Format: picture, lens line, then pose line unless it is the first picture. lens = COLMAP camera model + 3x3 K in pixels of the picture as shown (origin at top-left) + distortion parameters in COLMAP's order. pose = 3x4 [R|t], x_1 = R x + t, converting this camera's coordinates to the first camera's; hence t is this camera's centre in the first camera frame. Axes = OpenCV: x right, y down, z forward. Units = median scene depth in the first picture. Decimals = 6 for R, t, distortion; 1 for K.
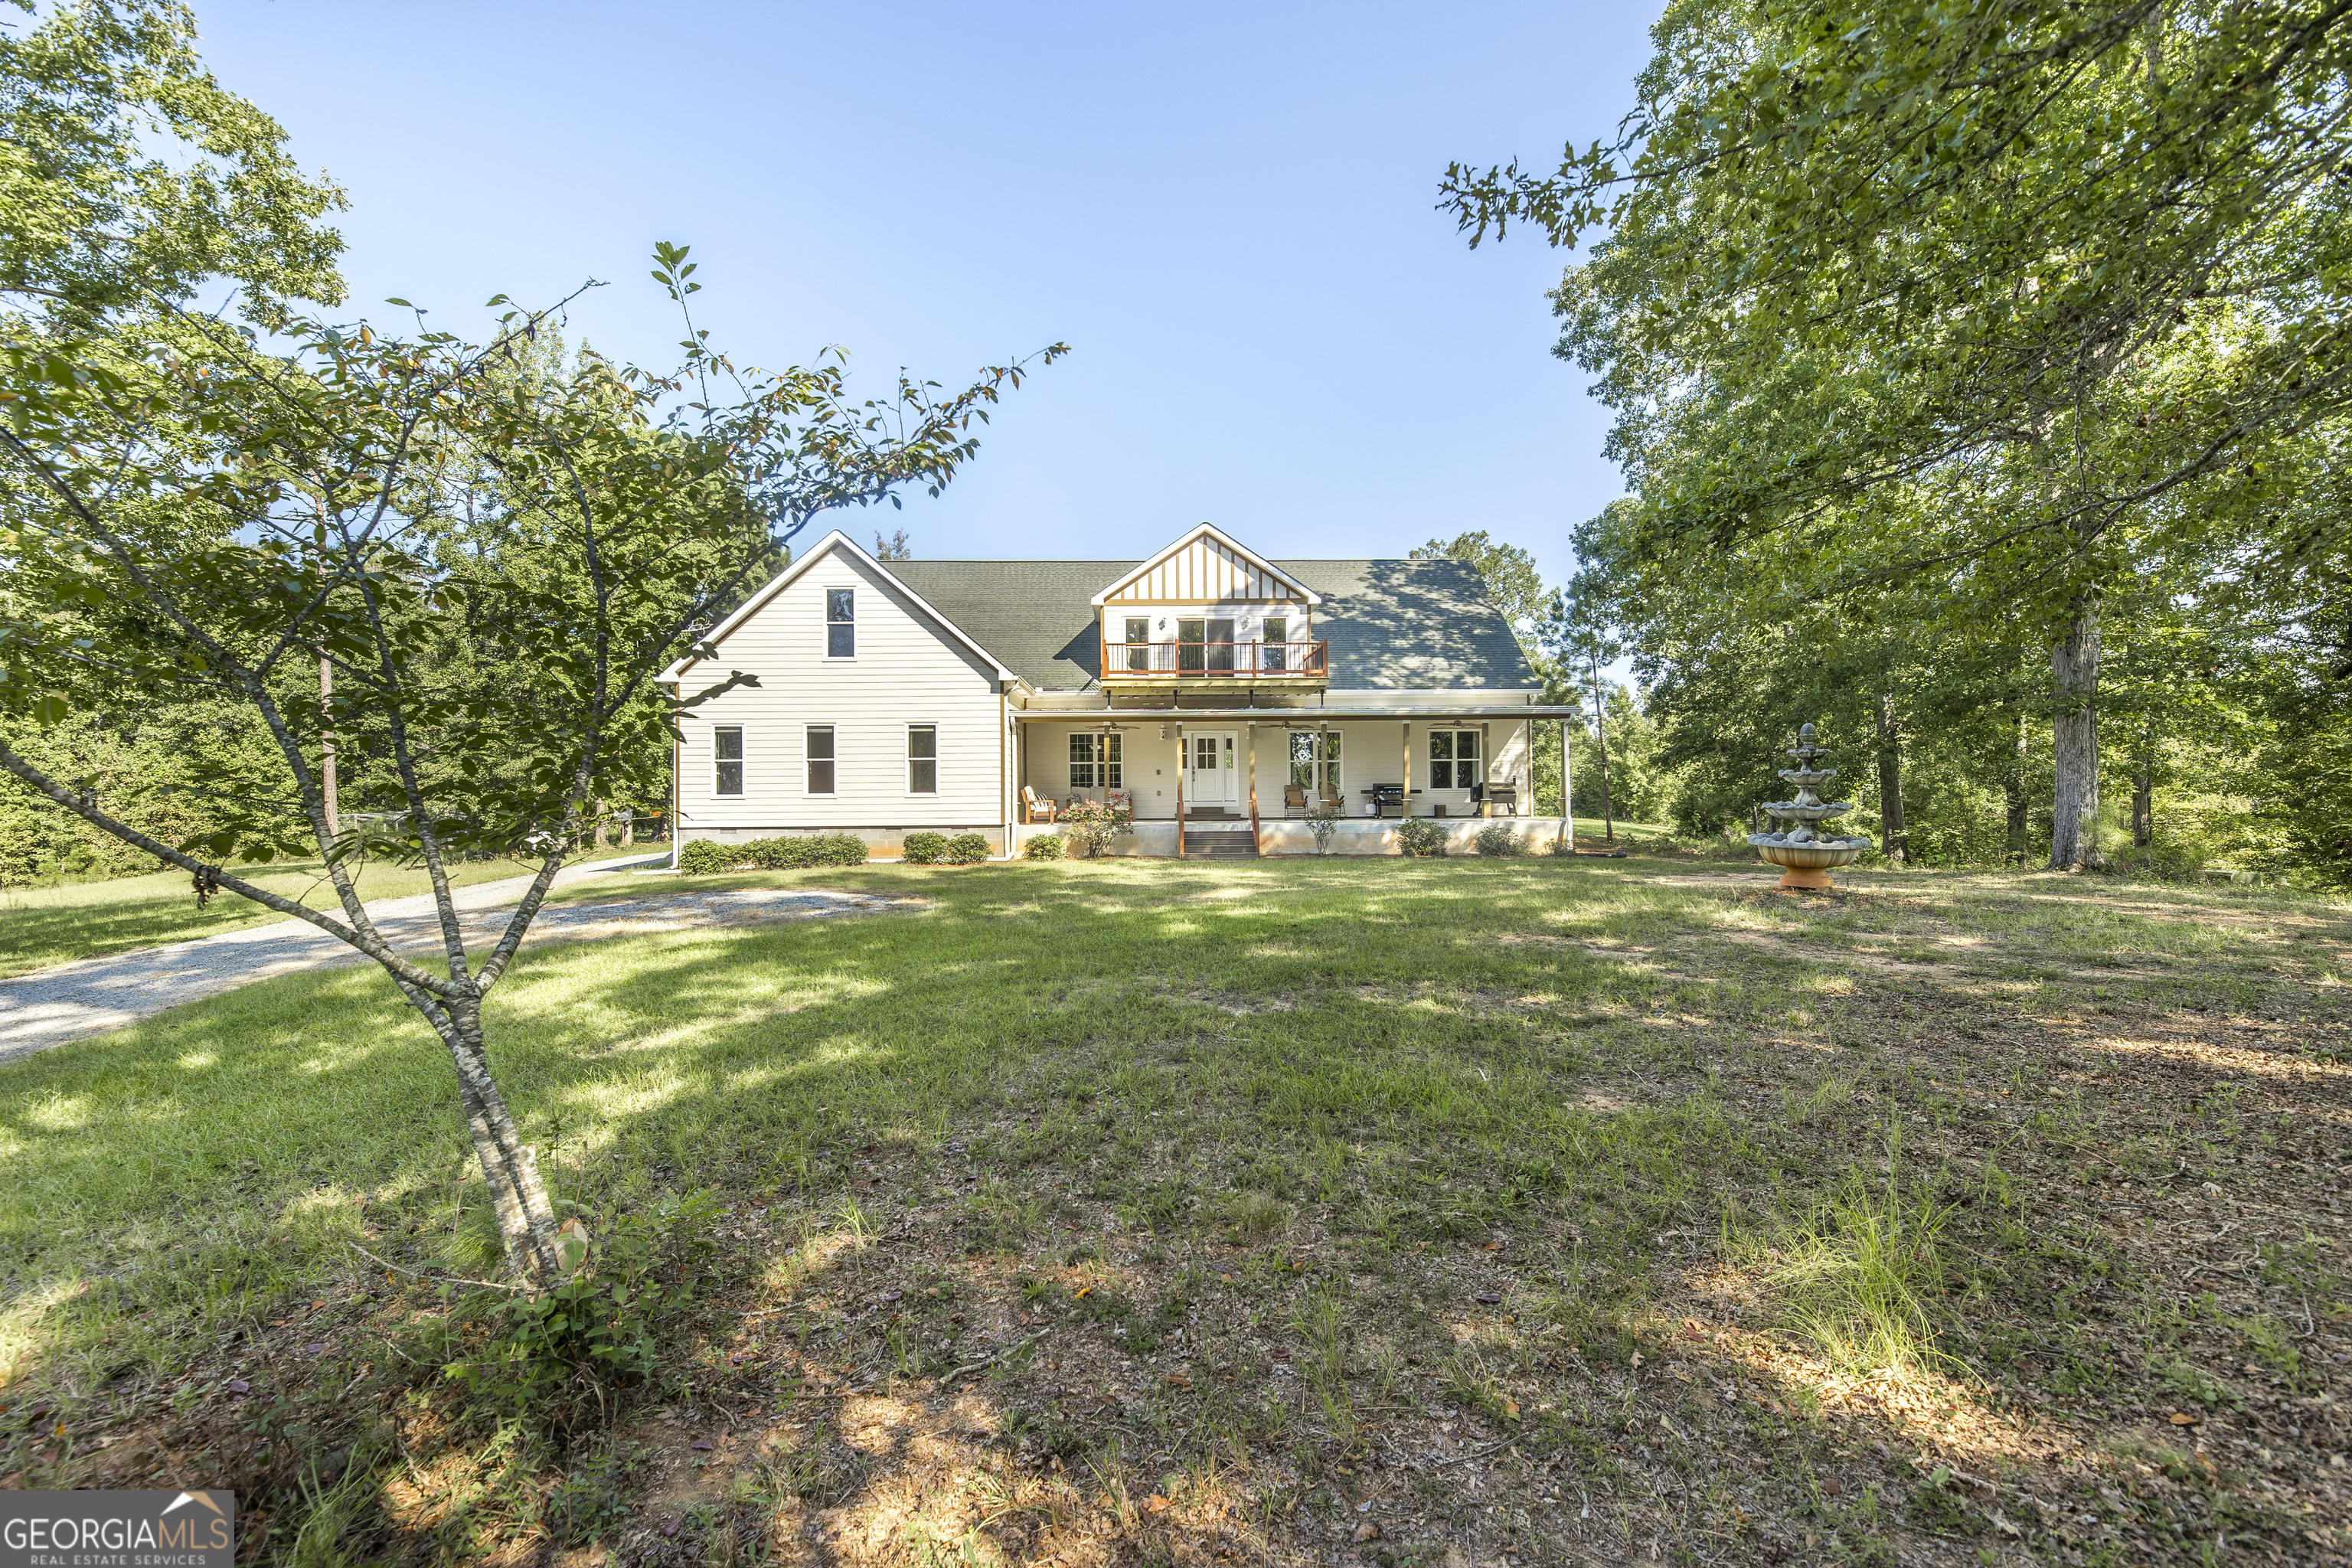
lens RADIAL K [[988.5, 0, 1161.7], [0, 988.5, 791.1], [0, 0, 1]] dist [-0.000430, 0.000070]
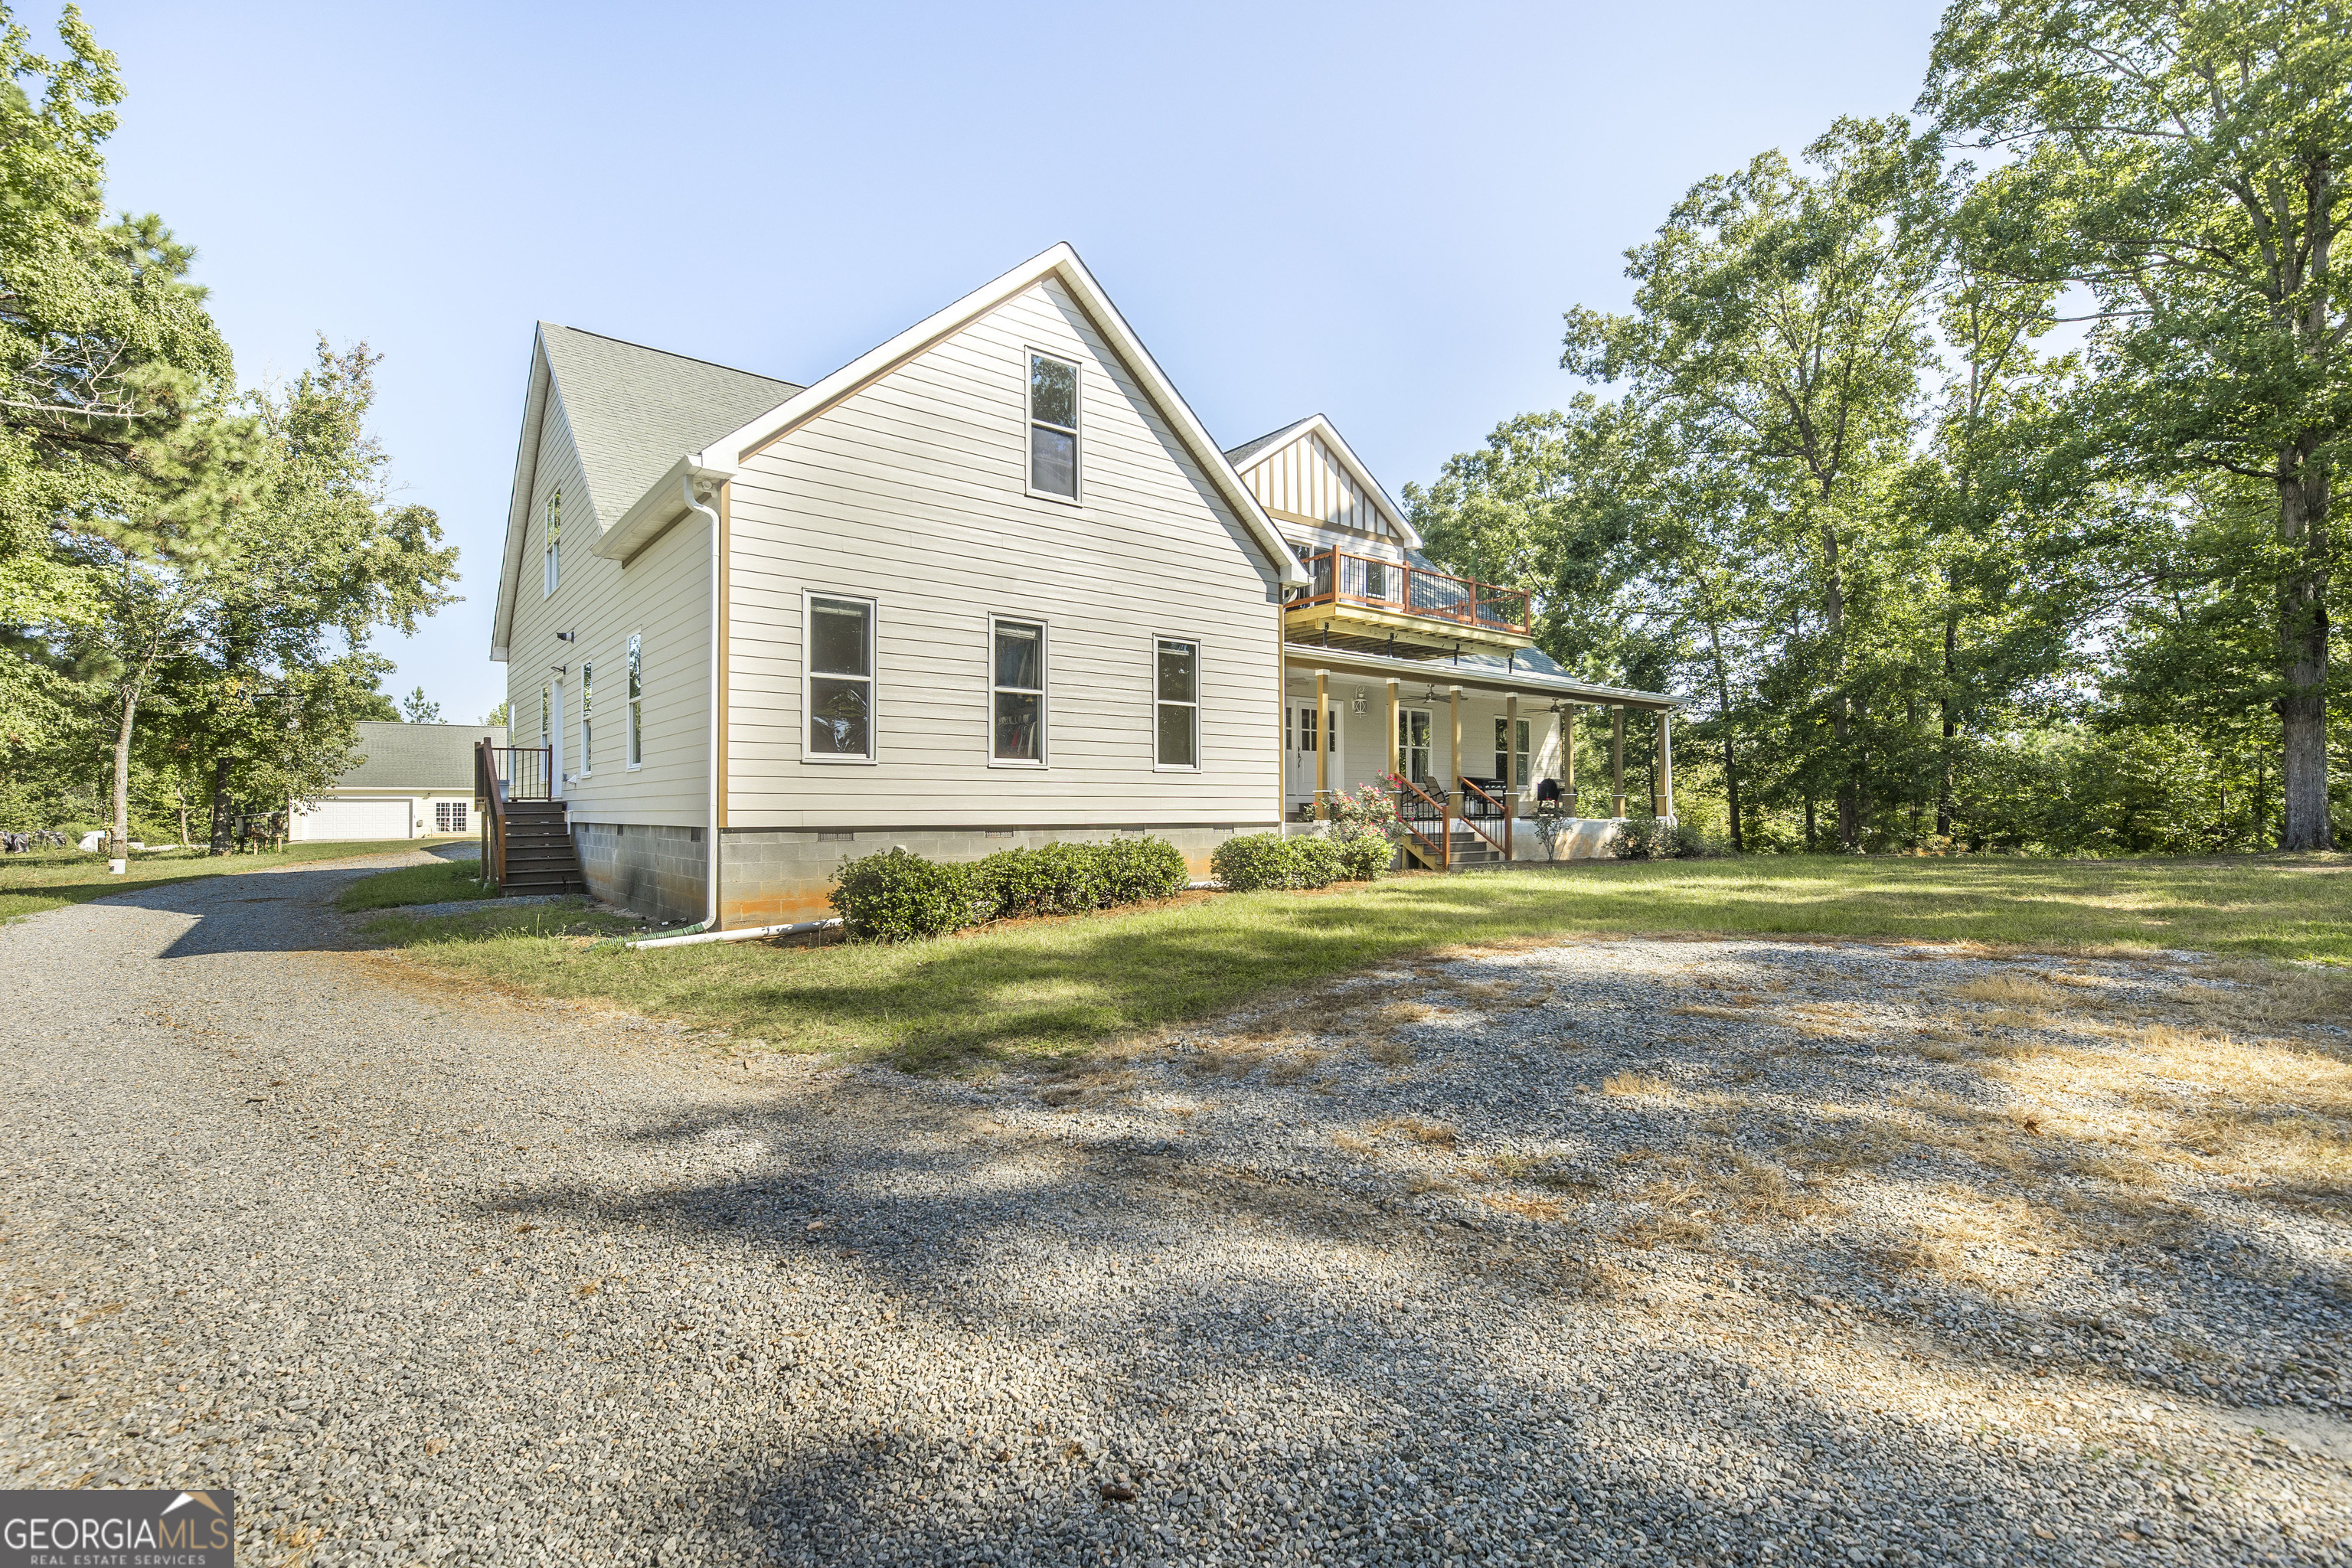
lens RADIAL K [[1066.1, 0, 1181.6], [0, 1066.1, 783.1], [0, 0, 1]] dist [0.001177, -0.000351]
pose [[0.787168, 0.022239, 0.616338, -0.523846], [-0.005021, 0.999548, -0.029653, 0.025655], [-0.616718, 0.020247, 0.786923, 0.456213]]
